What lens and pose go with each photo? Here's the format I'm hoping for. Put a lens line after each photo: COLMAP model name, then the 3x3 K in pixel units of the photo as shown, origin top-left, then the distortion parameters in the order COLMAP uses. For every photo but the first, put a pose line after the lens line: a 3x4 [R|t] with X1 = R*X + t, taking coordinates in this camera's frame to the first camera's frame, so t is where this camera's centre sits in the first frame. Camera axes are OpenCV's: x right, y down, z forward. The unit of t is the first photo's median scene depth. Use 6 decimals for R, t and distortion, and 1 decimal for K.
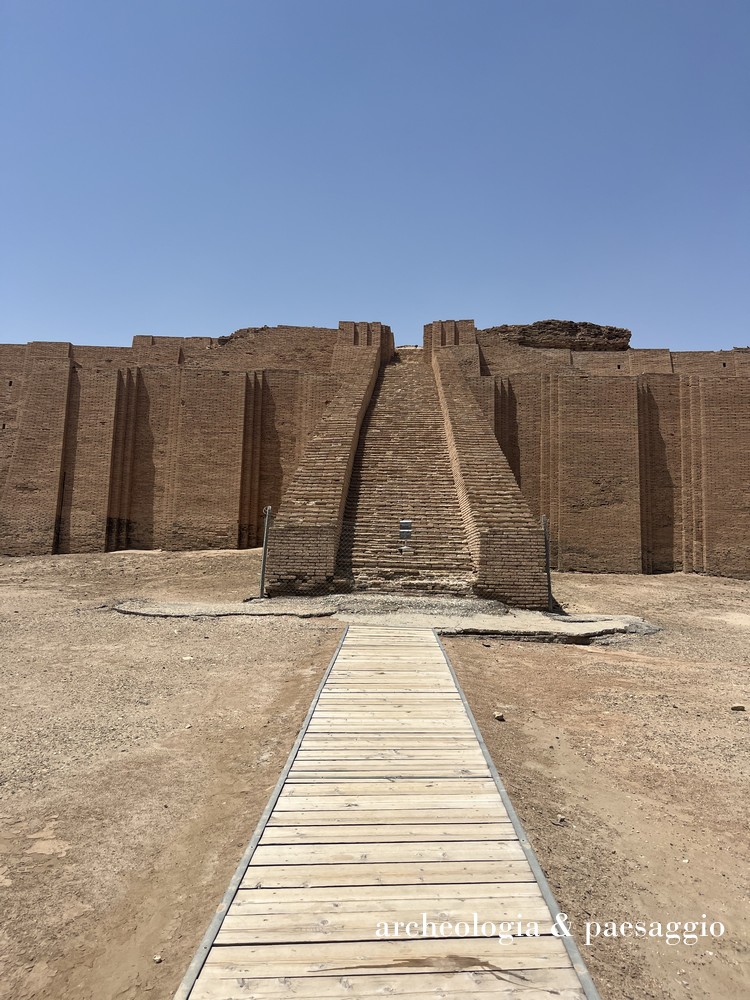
lens RADIAL K [[754.7, 0, 380.4], [0, 754.7, 505.9], [0, 0, 1]] dist [0.030846, -0.005074]
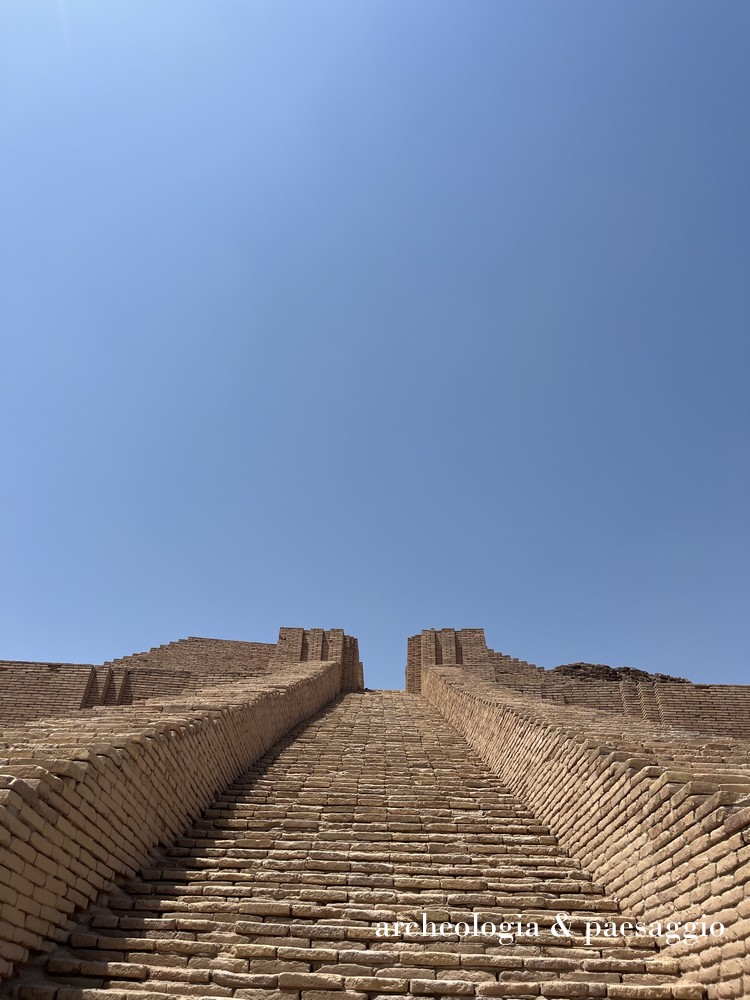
lens RADIAL K [[754.7, 0, 381.1], [0, 754.7, 500.1], [0, 0, 1]] dist [0.030846, -0.005074]
pose [[0.999100, 0.031712, 0.028159, 0.014244], [-0.012259, 0.851579, -0.524083, 0.007710], [-0.040599, 0.523266, 0.851202, 0.473376]]
